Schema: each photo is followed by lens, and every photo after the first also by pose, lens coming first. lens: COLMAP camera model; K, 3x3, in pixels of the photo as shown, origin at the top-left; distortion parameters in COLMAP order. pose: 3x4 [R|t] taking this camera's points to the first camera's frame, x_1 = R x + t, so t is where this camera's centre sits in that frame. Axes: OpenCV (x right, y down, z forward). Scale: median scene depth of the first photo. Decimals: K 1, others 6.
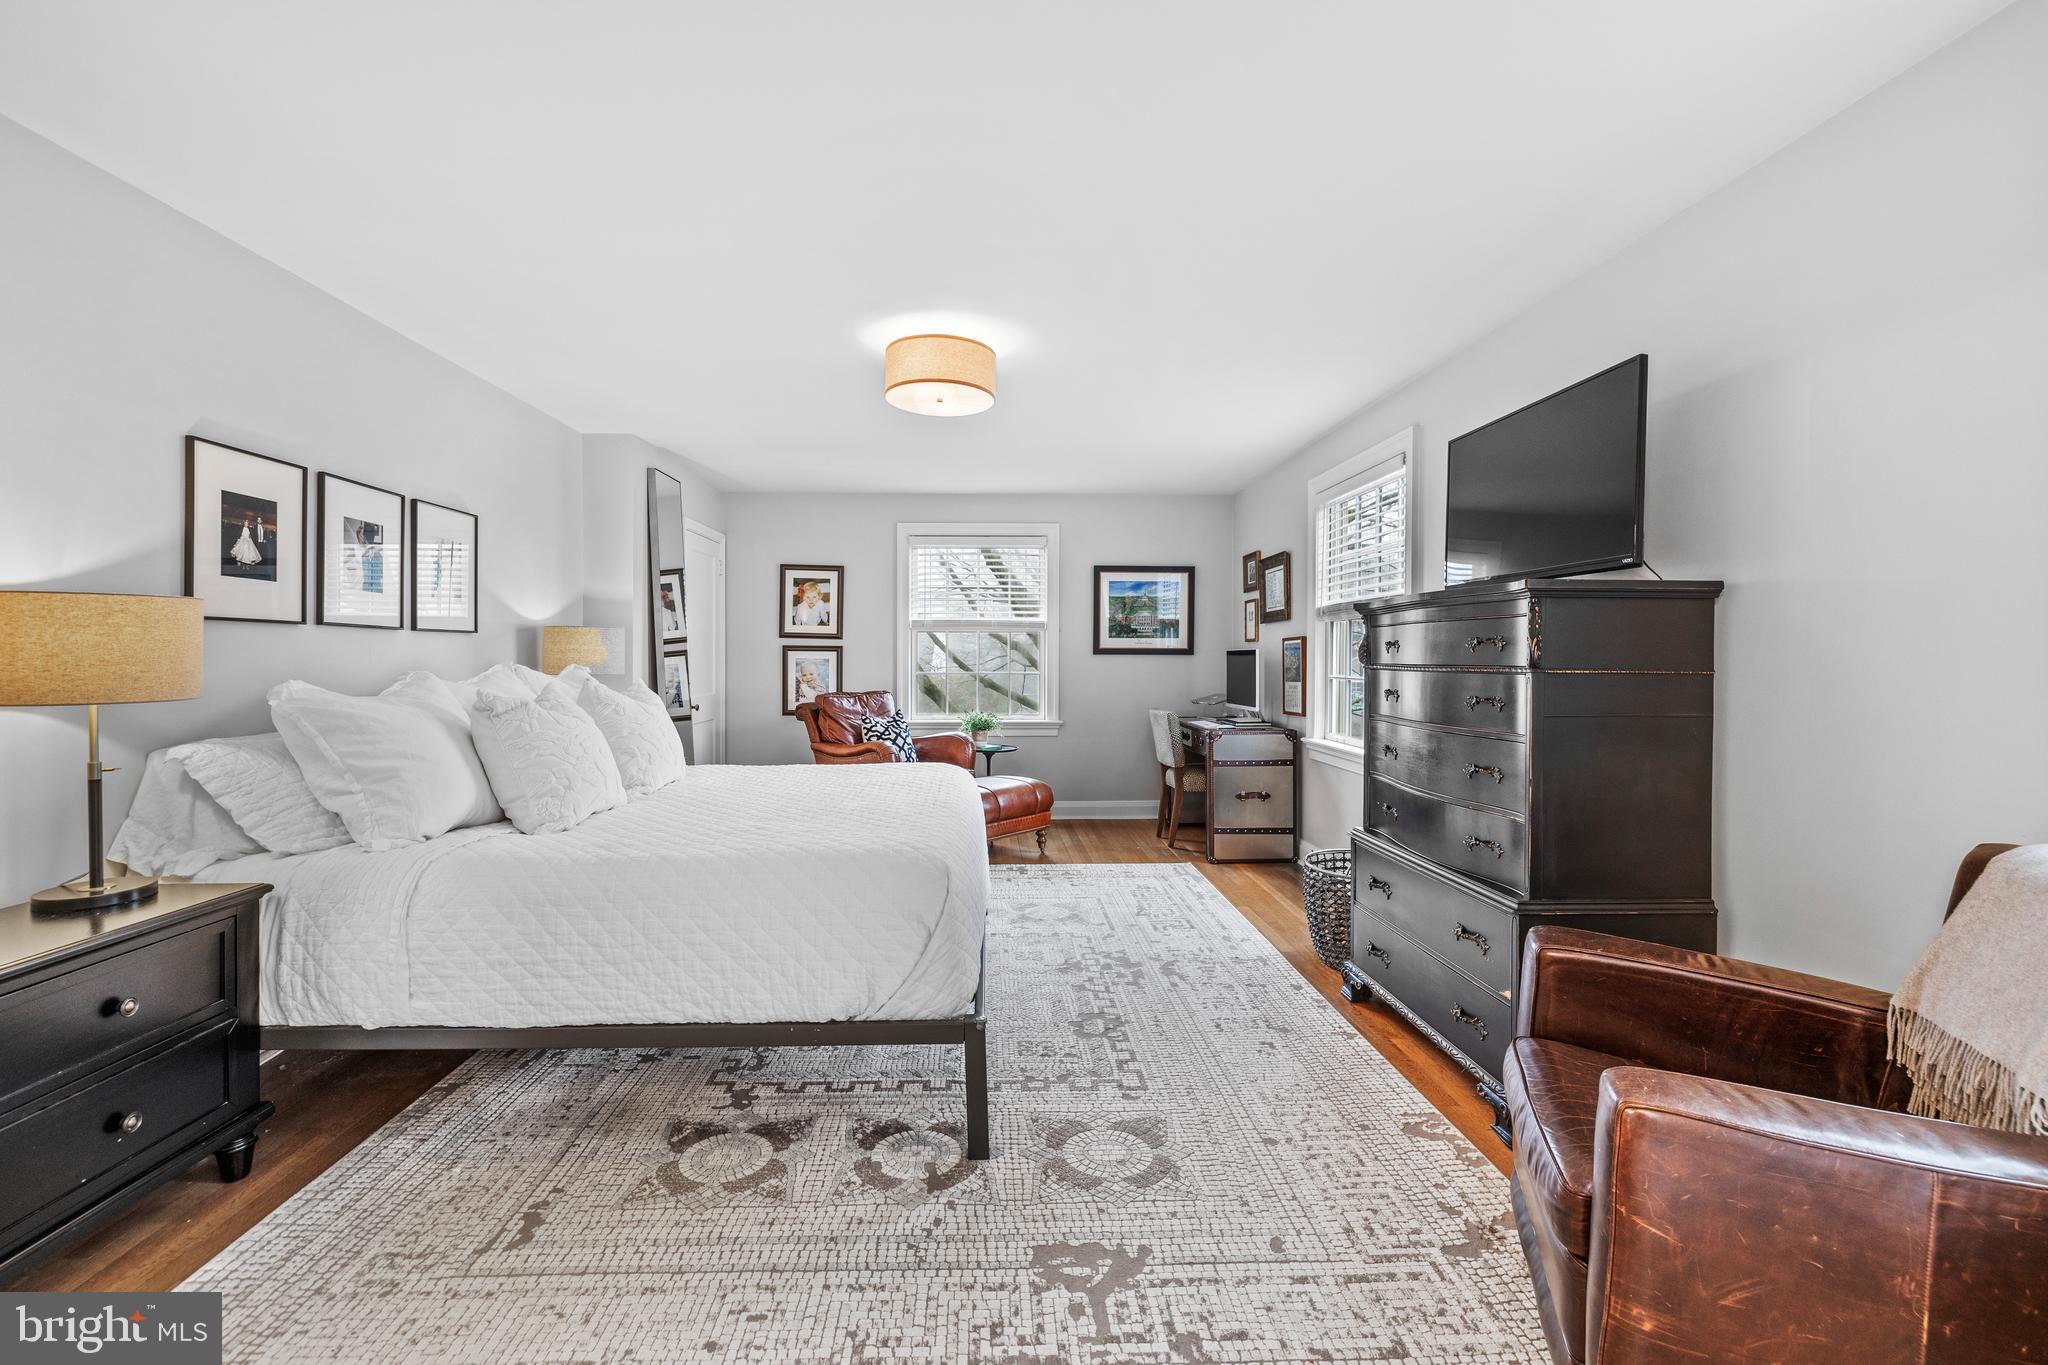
lens RADIAL K [[879.6, 0, 1005.1], [0, 879.6, 649.5], [0, 0, 1]] dist [-0.002605, 0.001094]
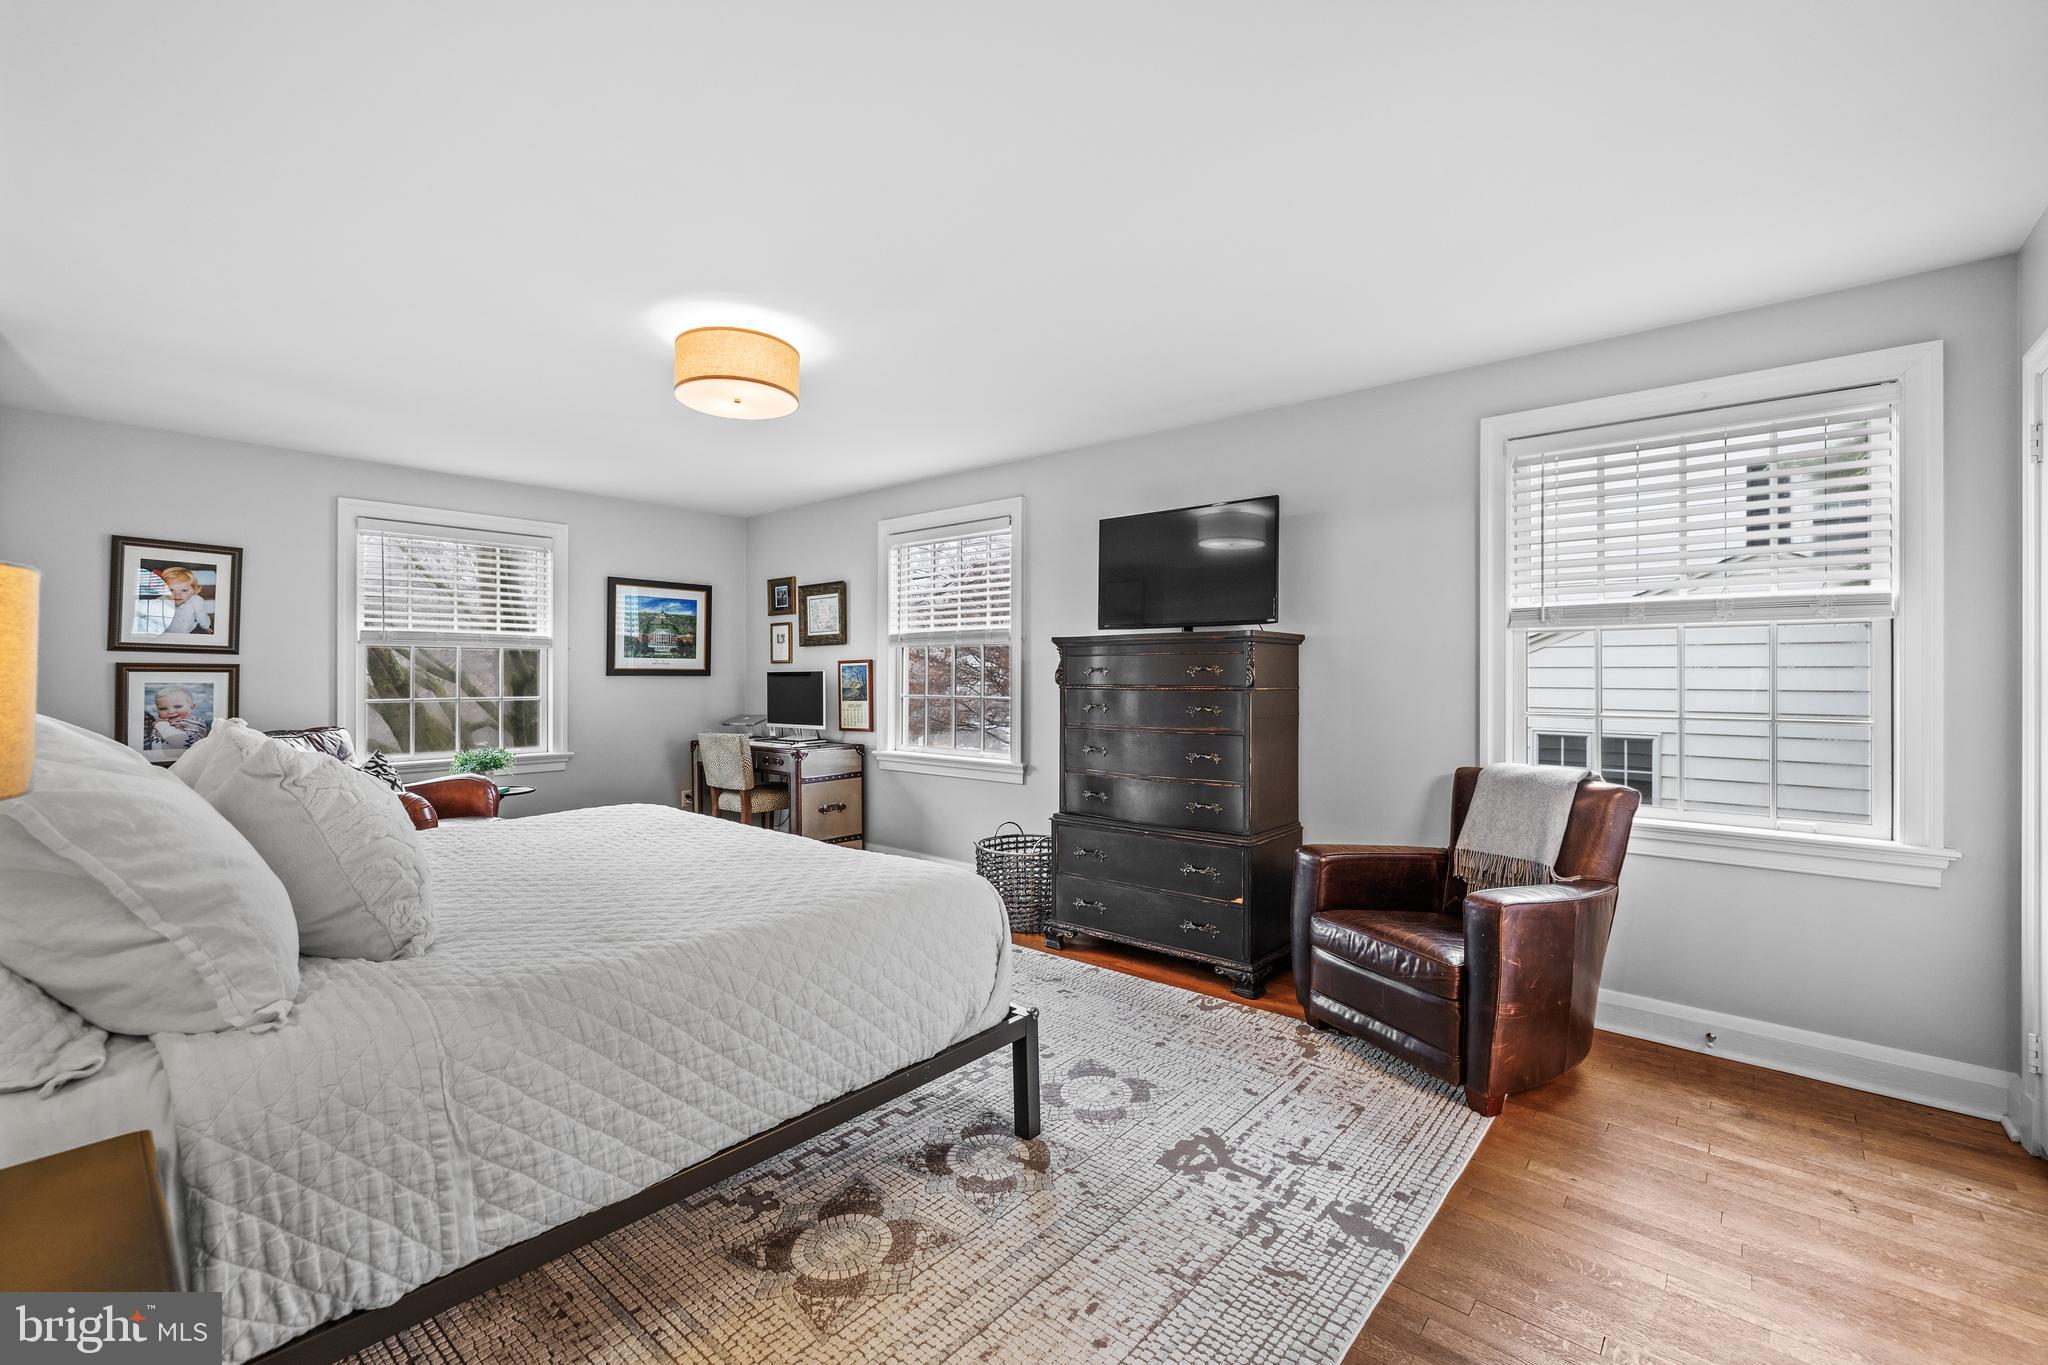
lens RADIAL K [[879.6, 0, 1021.5], [0, 879.6, 660.6], [0, 0, 1]] dist [-0.002605, 0.001094]
pose [[0.674541, 0.010689, 0.738160, -0.659417], [-0.004680, 0.999937, -0.010203, -0.006335], [-0.738223, 0.003428, 0.674548, 0.200304]]
